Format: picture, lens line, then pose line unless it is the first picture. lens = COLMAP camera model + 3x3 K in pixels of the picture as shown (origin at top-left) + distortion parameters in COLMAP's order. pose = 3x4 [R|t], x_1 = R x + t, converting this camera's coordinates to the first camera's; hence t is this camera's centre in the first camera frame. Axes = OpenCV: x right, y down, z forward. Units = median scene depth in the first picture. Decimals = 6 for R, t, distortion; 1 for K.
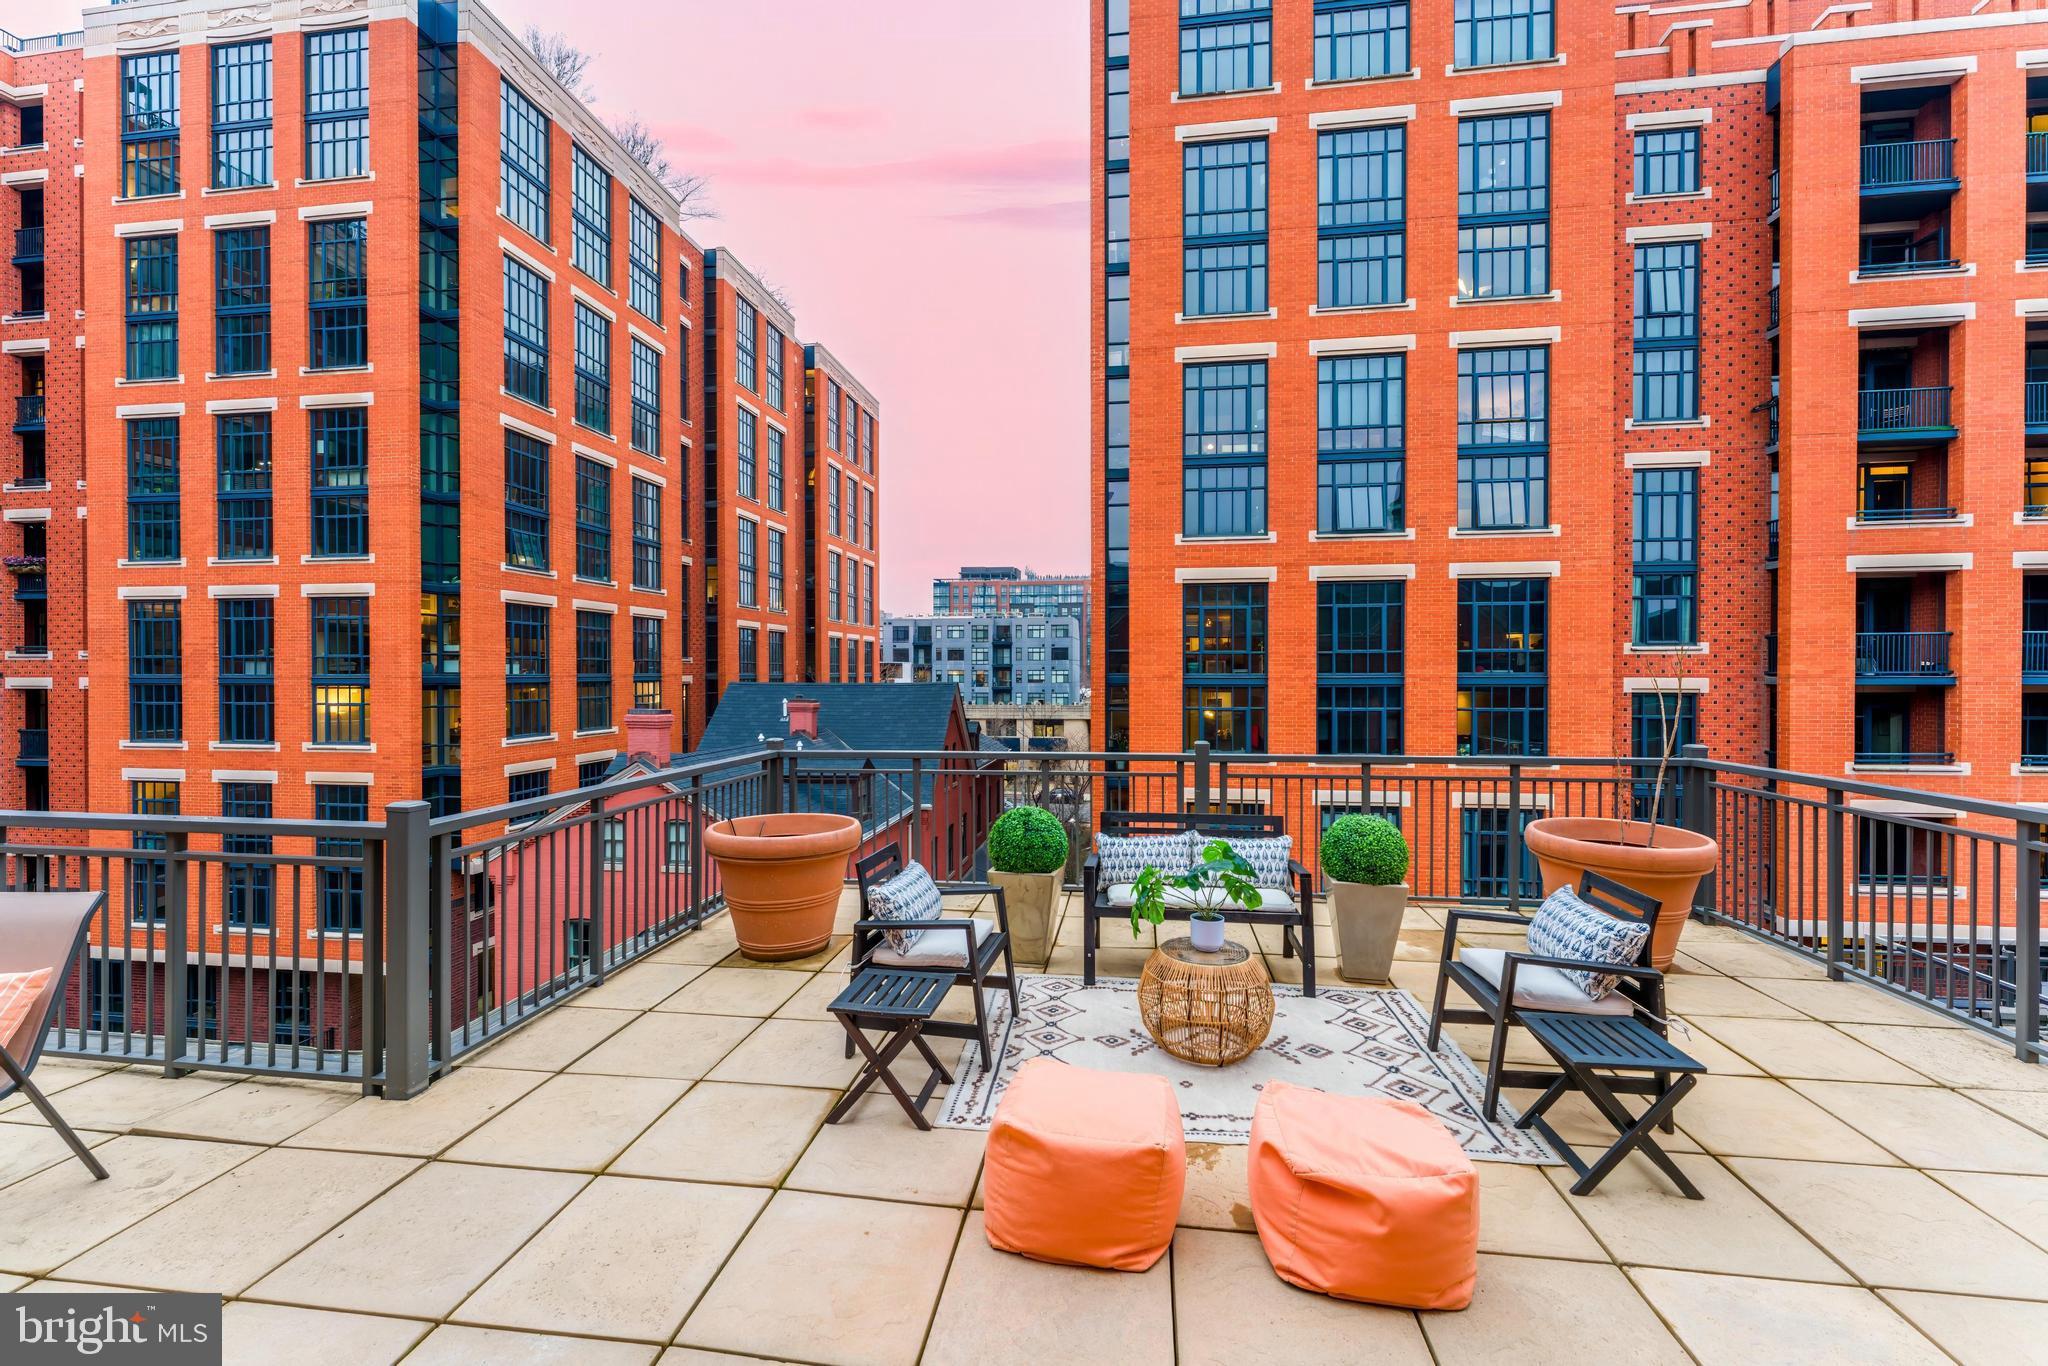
lens RADIAL K [[824.3, 0, 1029.1], [0, 824.3, 690.2], [0, 0, 1]] dist [0.004140, -0.000784]
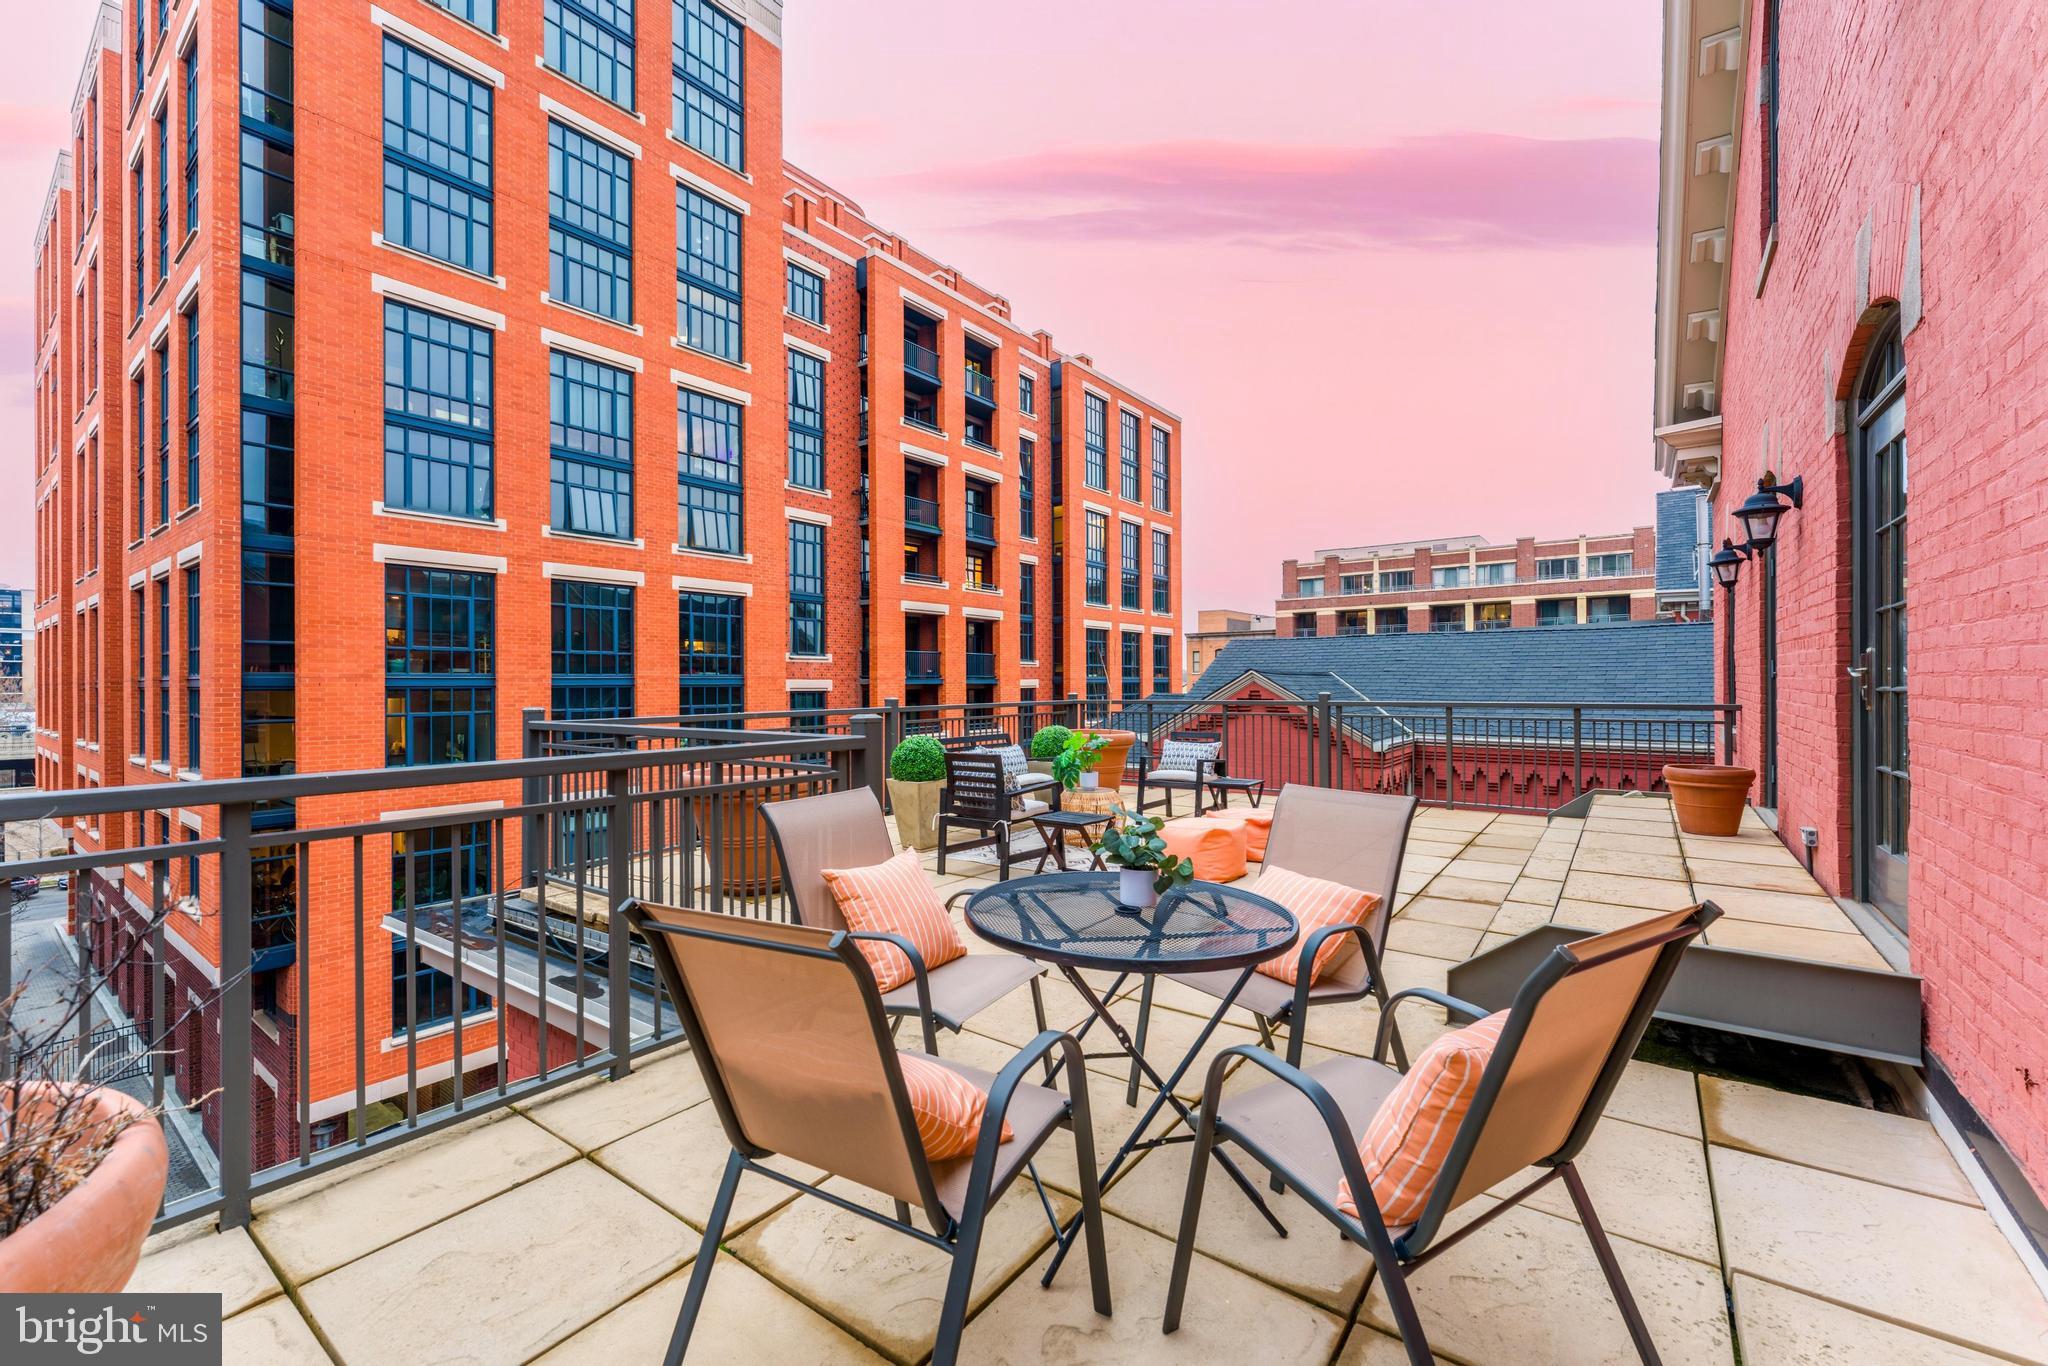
lens RADIAL K [[824.3, 0, 1043.5], [0, 824.3, 679.8], [0, 0, 1]] dist [0.004140, -0.000784]
pose [[0.476541, 0.002325, 0.879149, -0.225970], [0.009370, 0.999926, -0.007724, -0.000532], [-0.879102, 0.011919, 0.476484, 0.032960]]
